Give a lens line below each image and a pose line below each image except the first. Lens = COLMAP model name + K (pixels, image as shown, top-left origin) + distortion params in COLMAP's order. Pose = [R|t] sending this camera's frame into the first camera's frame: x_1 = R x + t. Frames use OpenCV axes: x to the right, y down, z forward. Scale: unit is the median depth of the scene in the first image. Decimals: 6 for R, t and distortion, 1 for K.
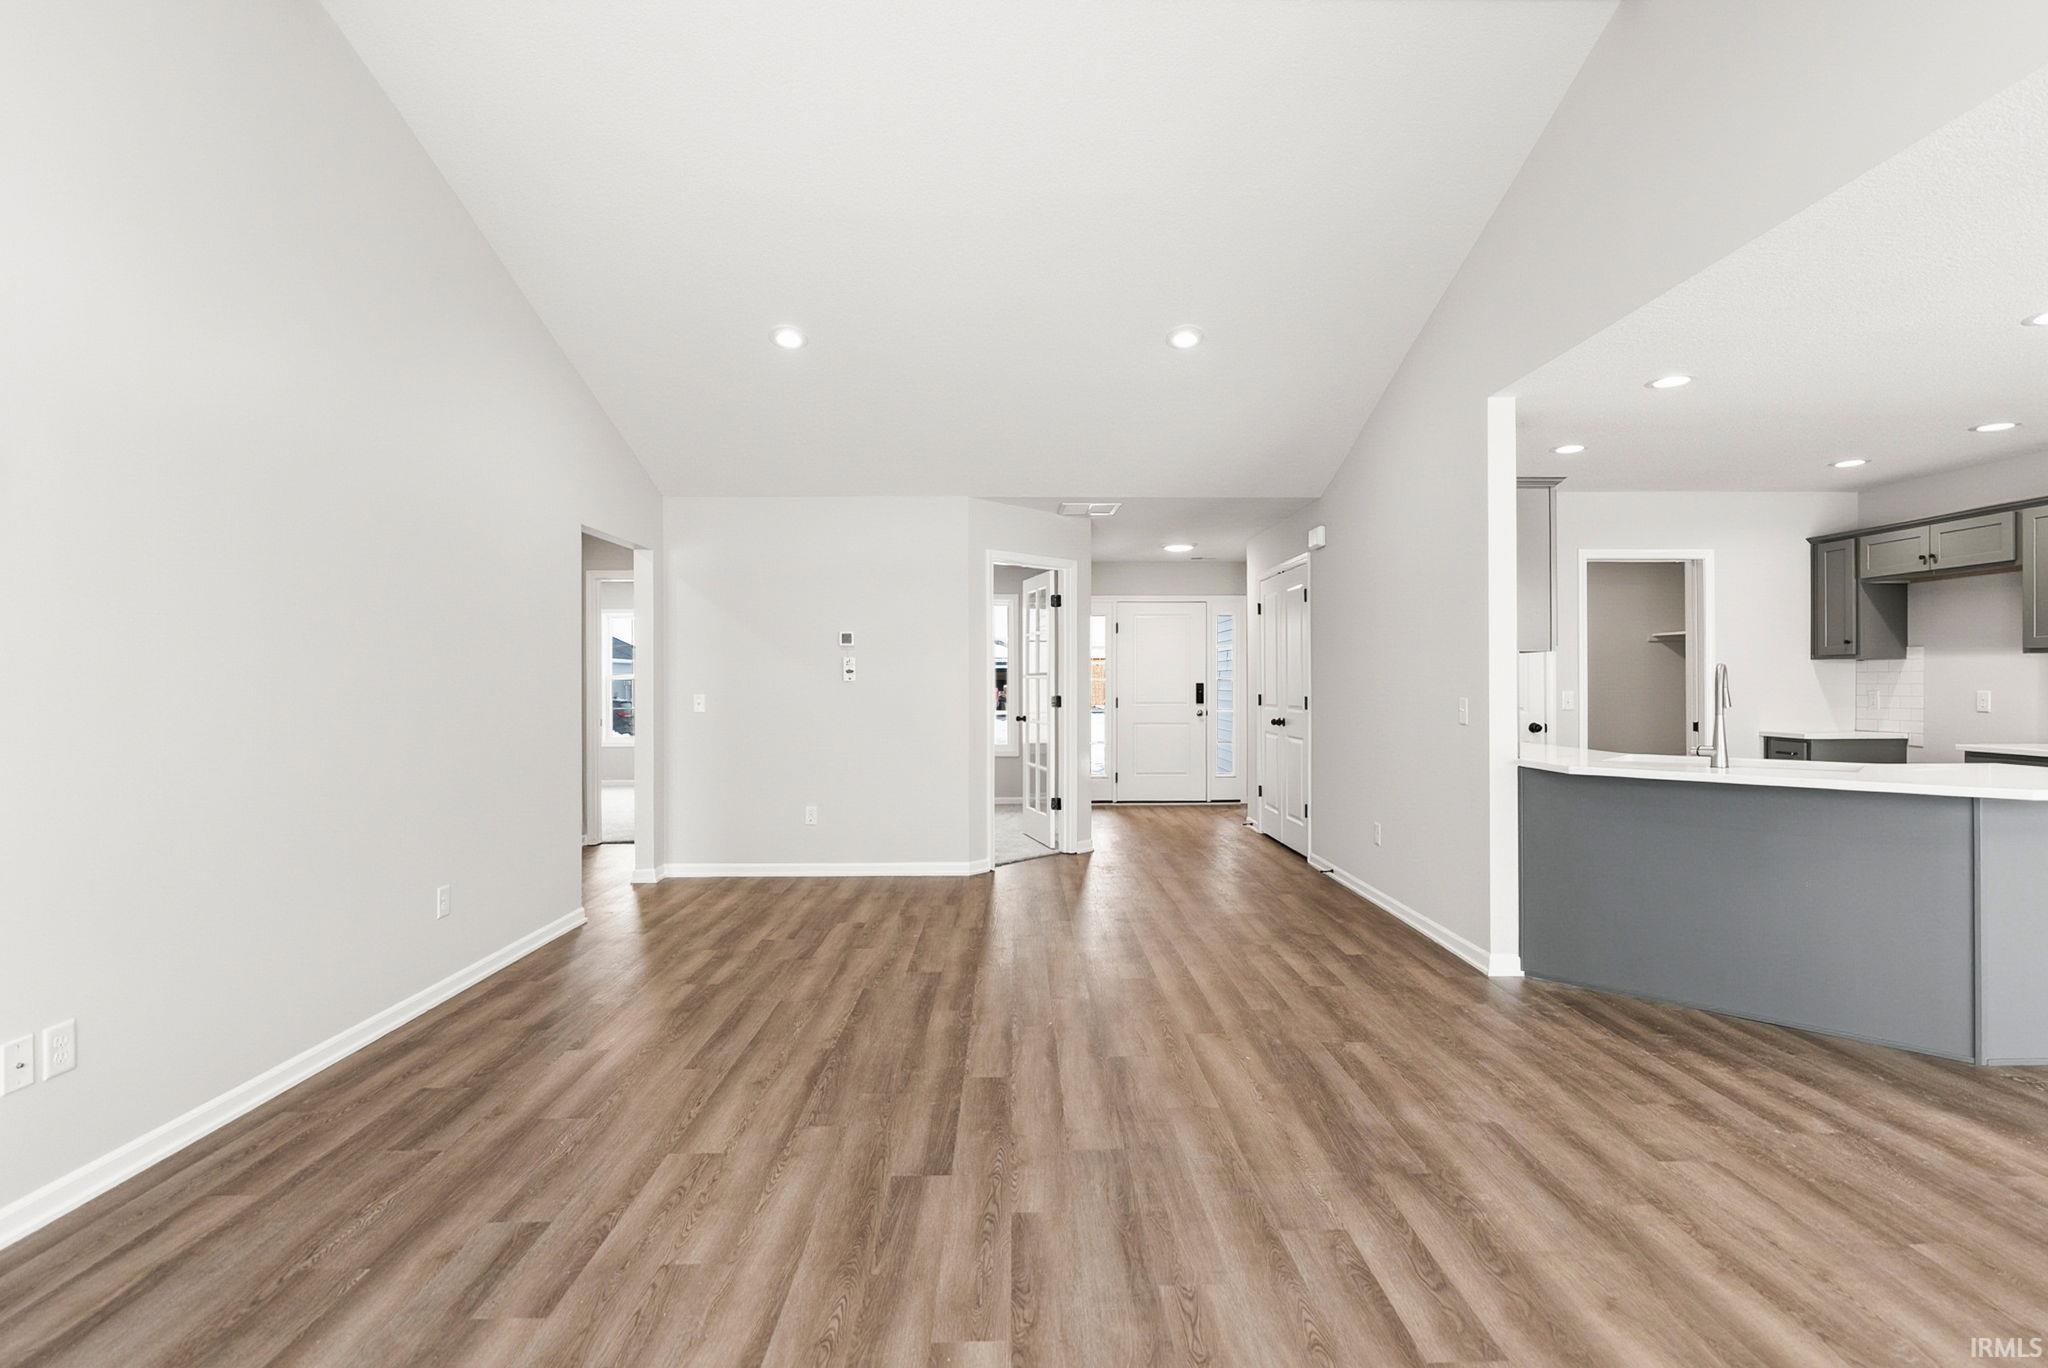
lens RADIAL K [[955.3, 0, 1042.0], [0, 955.3, 691.8], [0, 0, 1]] dist [-0.006265, 0.000162]
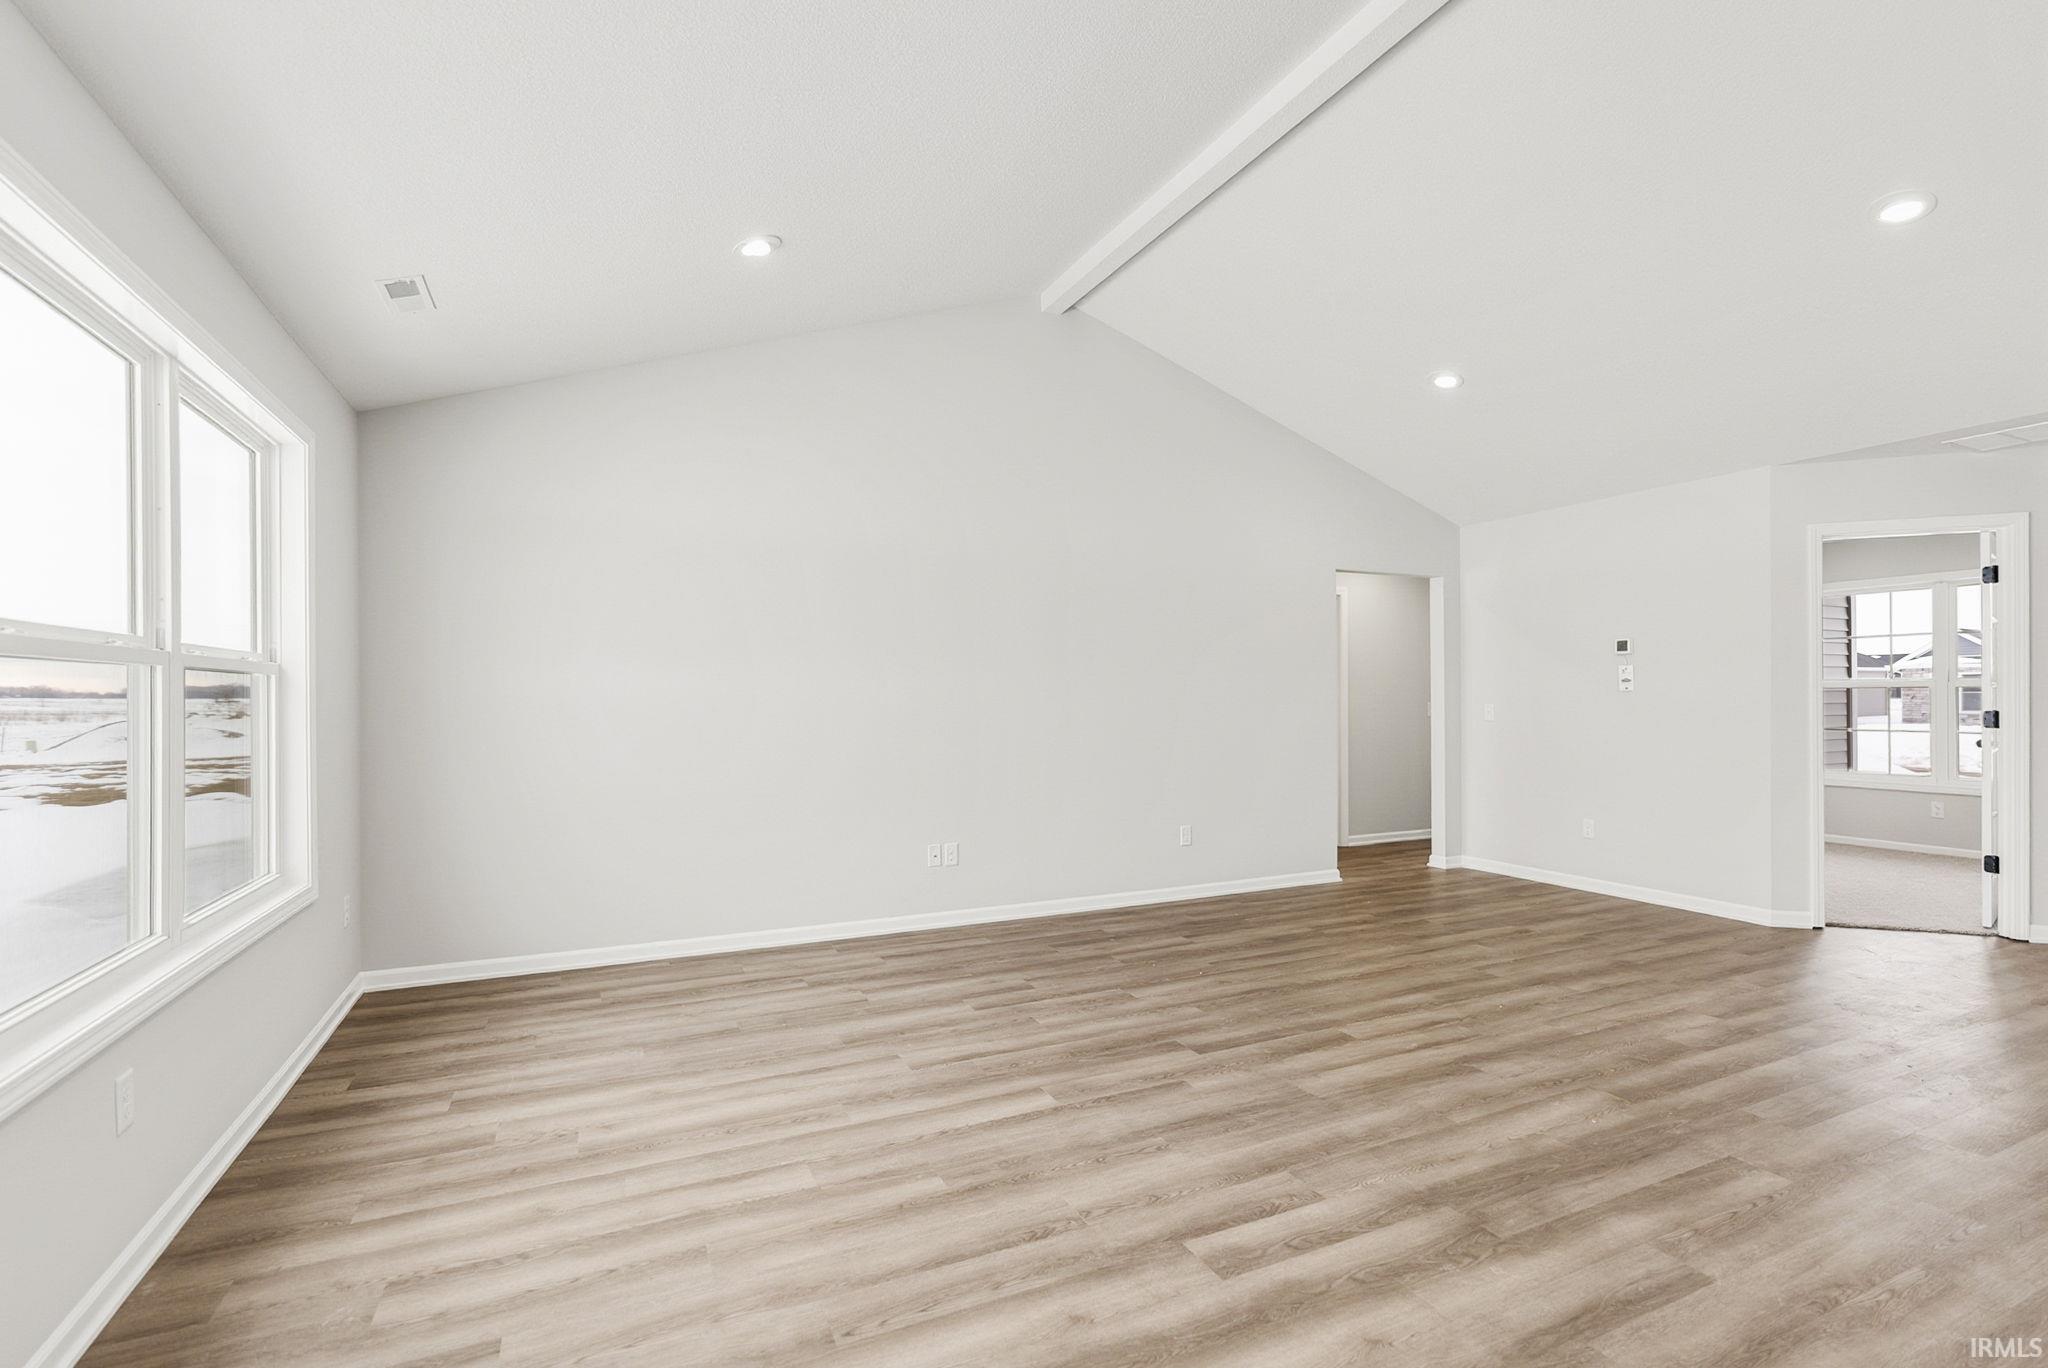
lens RADIAL K [[935.8, 0, 1027.1], [0, 935.8, 695.9], [0, 0, 1]] dist [-0.004580, 0.000720]
pose [[0.400445, -0.001381, -0.916320, 0.831643], [-0.002457, 0.999994, -0.002581, -0.004331], [0.916317, 0.003284, 0.400439, 0.185057]]
